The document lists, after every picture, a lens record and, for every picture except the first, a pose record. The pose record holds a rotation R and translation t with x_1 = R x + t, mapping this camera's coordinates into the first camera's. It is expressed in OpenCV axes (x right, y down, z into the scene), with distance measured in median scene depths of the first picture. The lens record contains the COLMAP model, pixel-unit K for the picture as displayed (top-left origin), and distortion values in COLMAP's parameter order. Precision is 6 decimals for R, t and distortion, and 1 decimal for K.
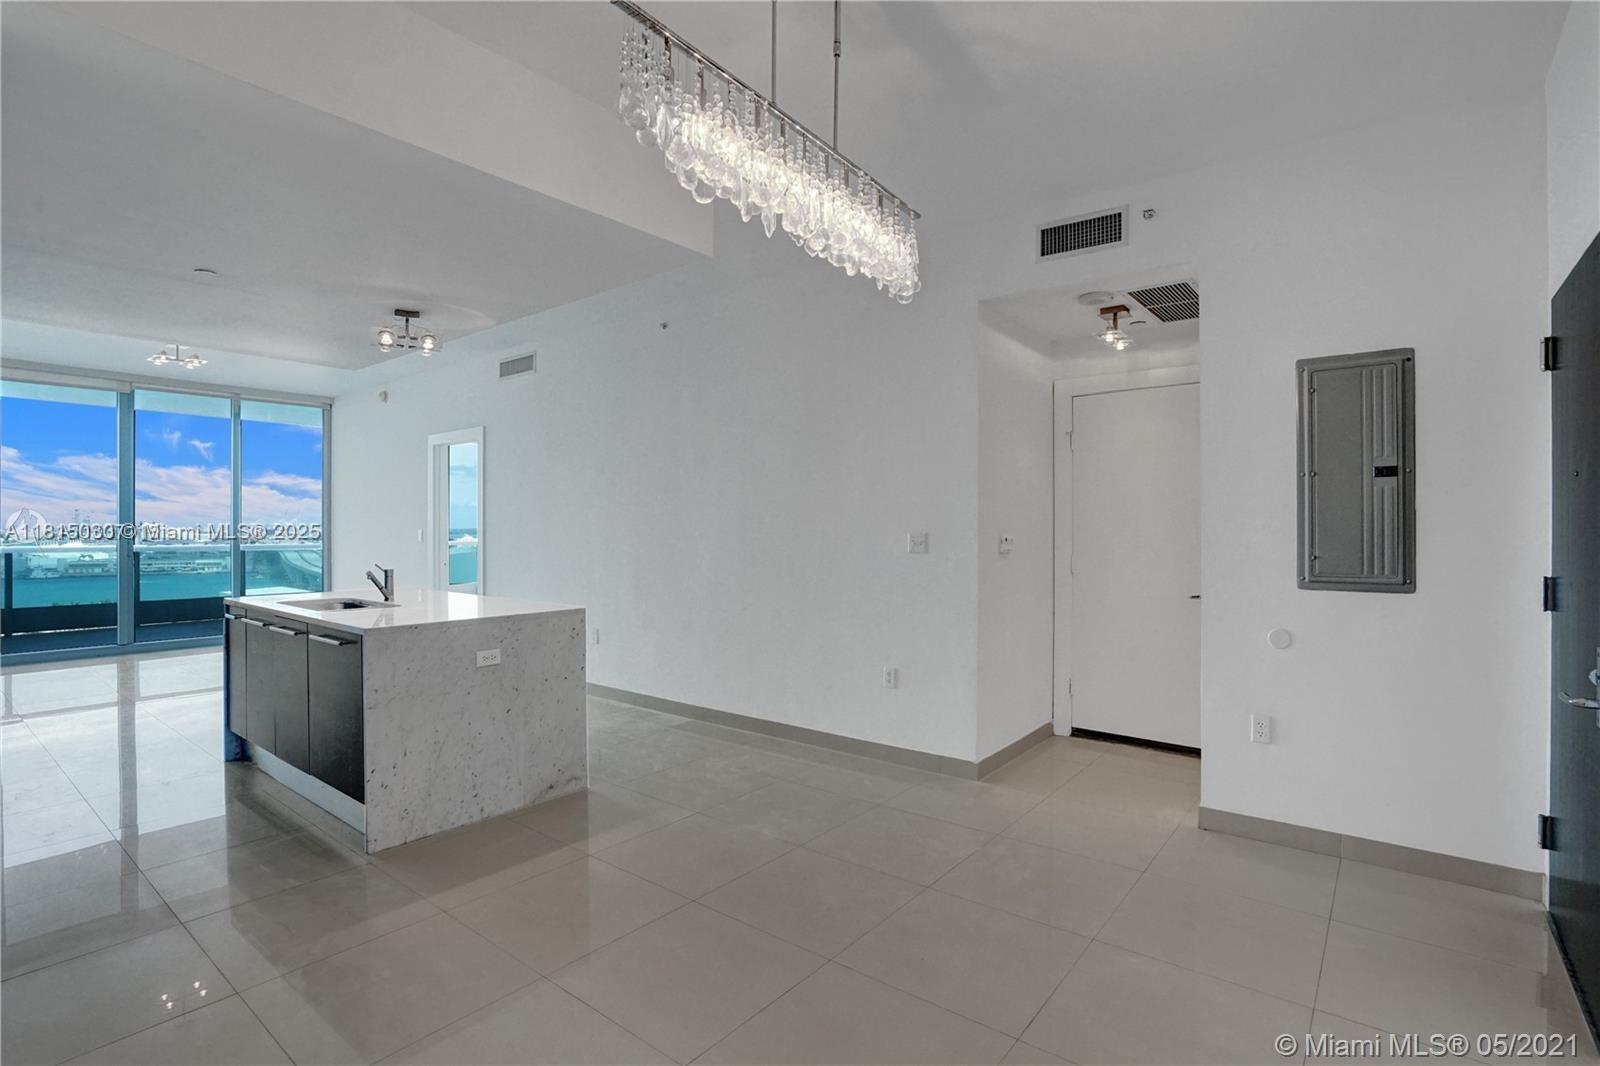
lens RADIAL K [[776.2, 0, 797.3], [0, 776.2, 532.3], [0, 0, 1]] dist [-0.049959, 0.016014]
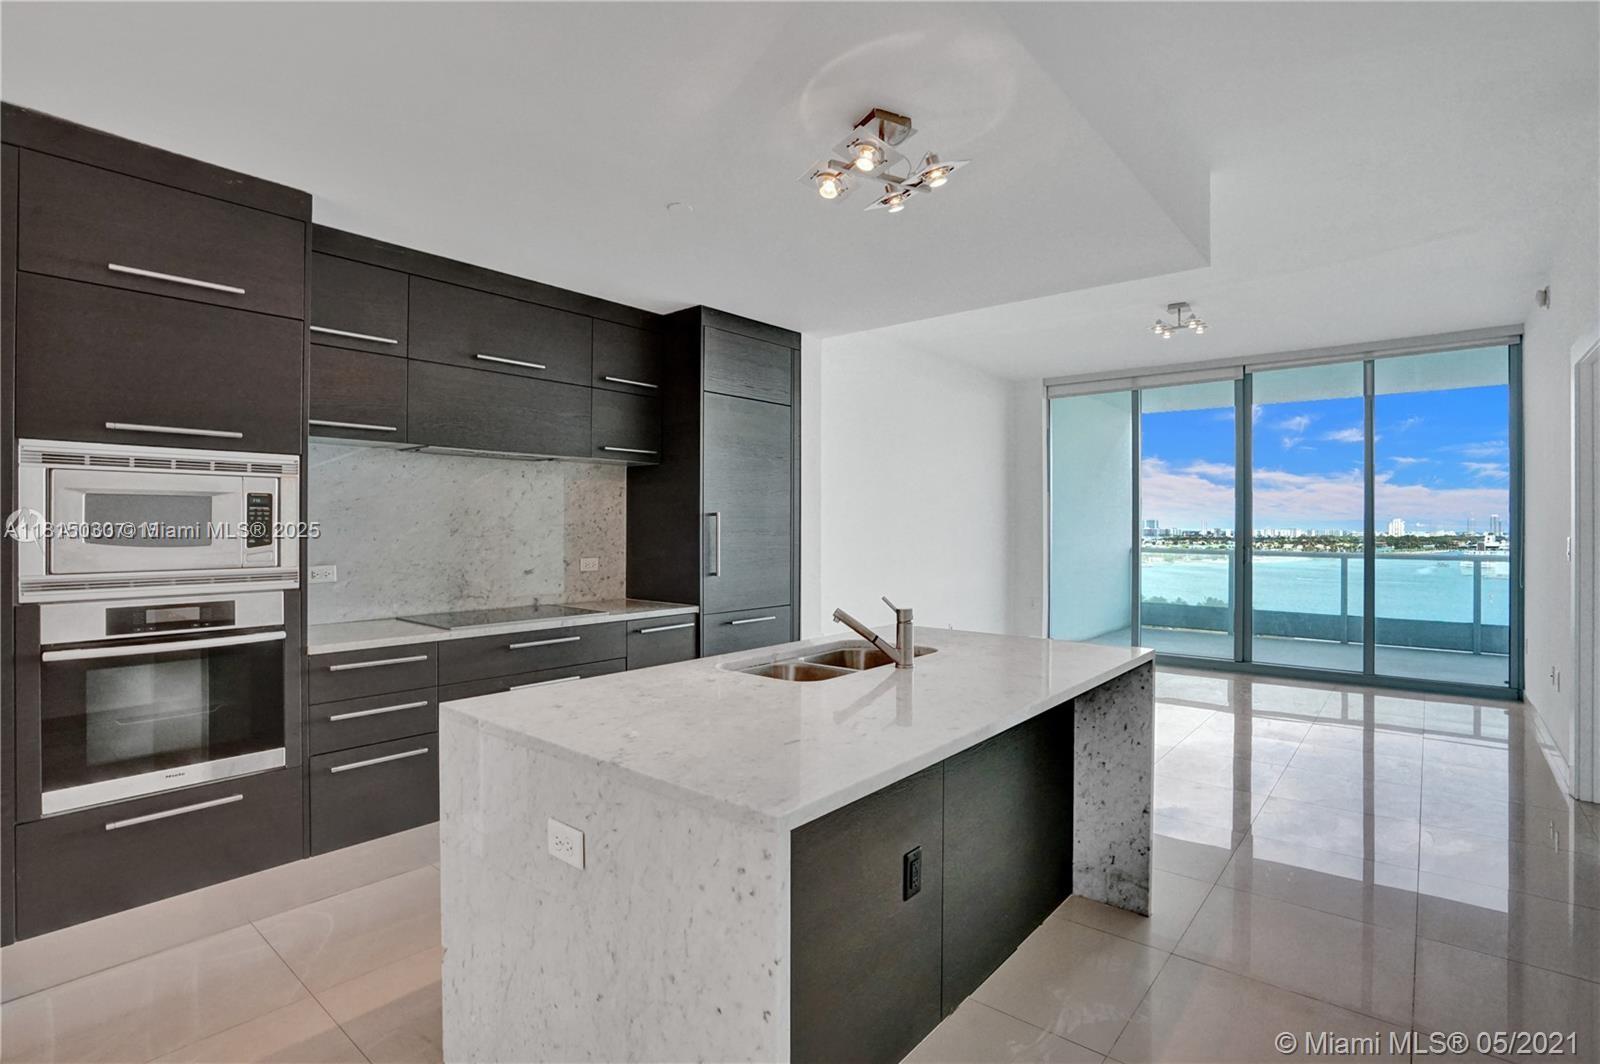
lens RADIAL K [[776.2, 0, 789.4], [0, 776.2, 522.4], [0, 0, 1]] dist [-0.049959, 0.016014]
pose [[-0.028126, -0.004905, -0.999592, 0.010894], [-0.011488, 0.999924, -0.004583, -0.009129], [0.999538, 0.011354, -0.028181, 0.931589]]
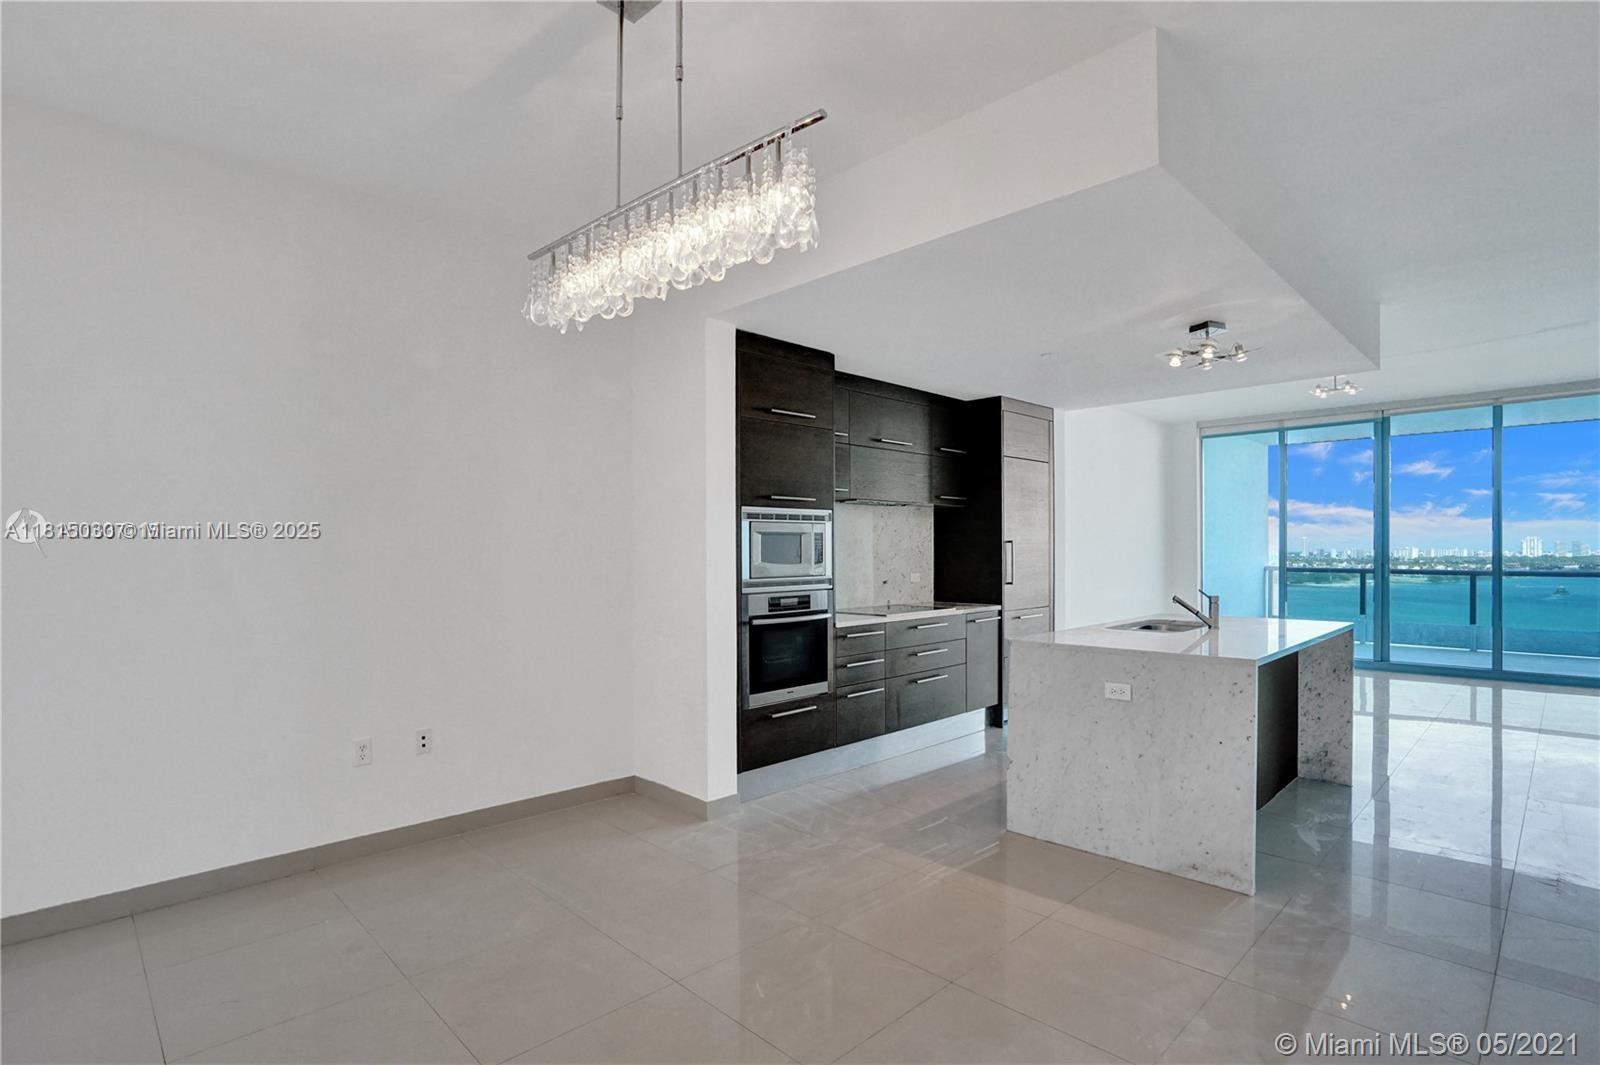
lens RADIAL K [[776.2, 0, 793.9], [0, 776.2, 556.7], [0, 0, 1]] dist [-0.049959, 0.016014]
pose [[-0.127420, 0.009227, -0.991806, 0.478094], [-0.003161, 0.999948, 0.009709, -0.007665], [0.991844, 0.004373, -0.127384, 0.597682]]
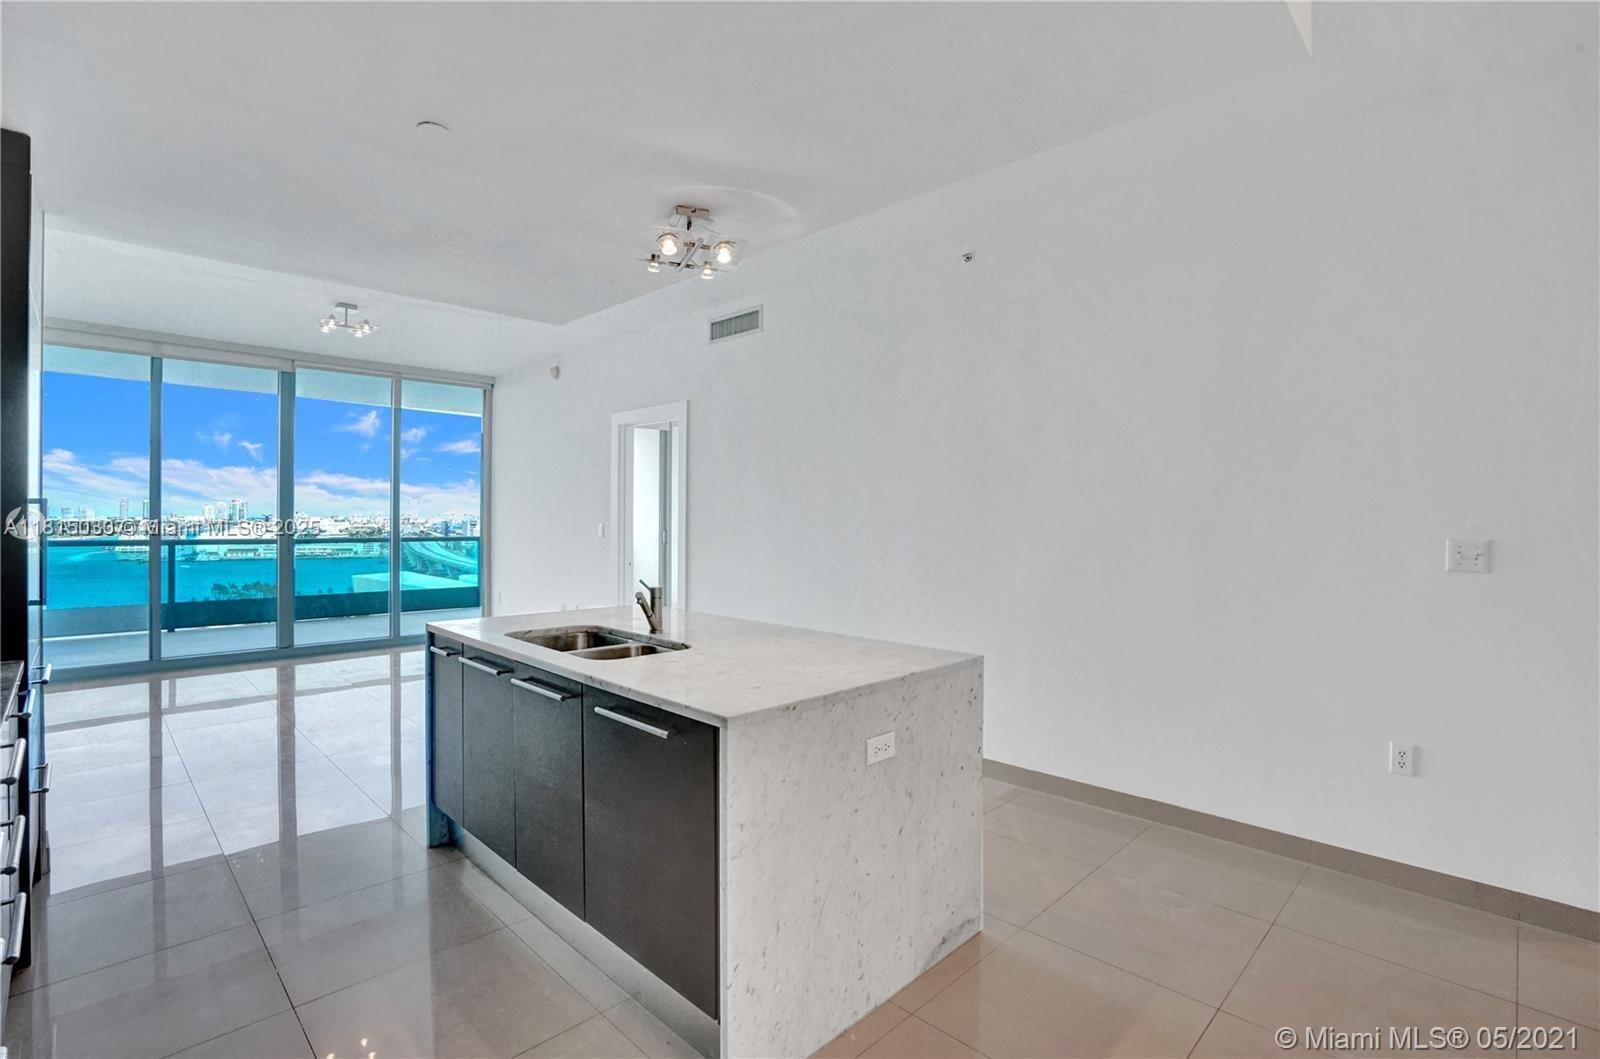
lens RADIAL K [[776.2, 0, 809.4], [0, 776.2, 520.5], [0, 0, 1]] dist [-0.049959, 0.016014]
pose [[0.993334, 0.003814, -0.115210, -0.318154], [-0.003945, 0.999992, -0.000910, -0.012353], [0.115206, 0.001358, 0.993341, 0.320797]]
